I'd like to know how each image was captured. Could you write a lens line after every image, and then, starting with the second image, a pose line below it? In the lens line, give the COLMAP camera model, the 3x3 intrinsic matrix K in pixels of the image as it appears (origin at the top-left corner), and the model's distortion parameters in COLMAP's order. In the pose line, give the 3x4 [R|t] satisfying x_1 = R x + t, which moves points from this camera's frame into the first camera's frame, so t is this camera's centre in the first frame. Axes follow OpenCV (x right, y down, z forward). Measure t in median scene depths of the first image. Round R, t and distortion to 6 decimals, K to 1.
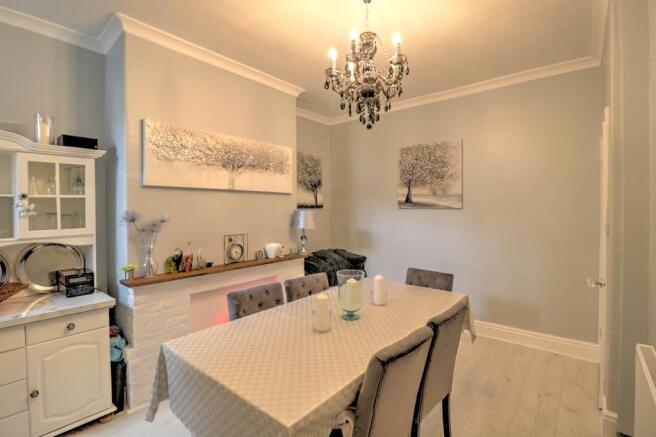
lens RADIAL K [[312.4, 0, 331.9], [0, 312.4, 211.3], [0, 0, 1]] dist [-0.002267, -0.001185]
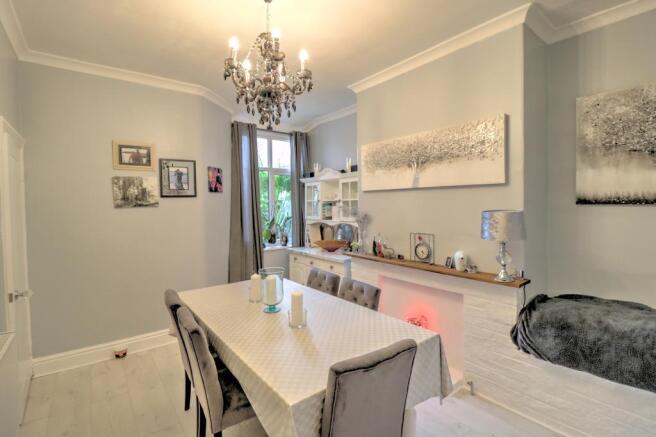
lens RADIAL K [[312.4, 0, 331.9], [0, 312.4, 211.3], [0, 0, 1]] dist [-0.002267, -0.001185]
pose [[-0.215129, 0.029293, -0.976146, 0.722443], [0.007245, 0.999570, 0.028399, -0.024549], [0.976559, -0.000962, -0.215249, 0.968904]]
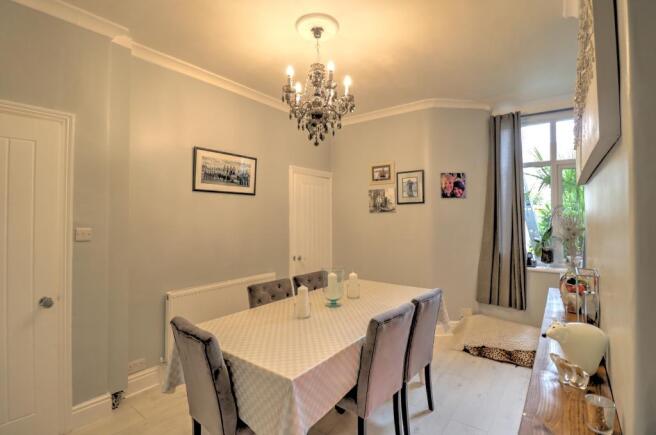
lens RADIAL K [[307.7, 0, 330.3], [0, 307.7, 212.1], [0, 0, 1]] dist [0.001965, -0.013941]
pose [[-0.999164, 0.006536, -0.040361, 0.075536], [0.006662, 0.999973, -0.003010, -0.010716], [0.040340, -0.003276, -0.999181, 1.476652]]
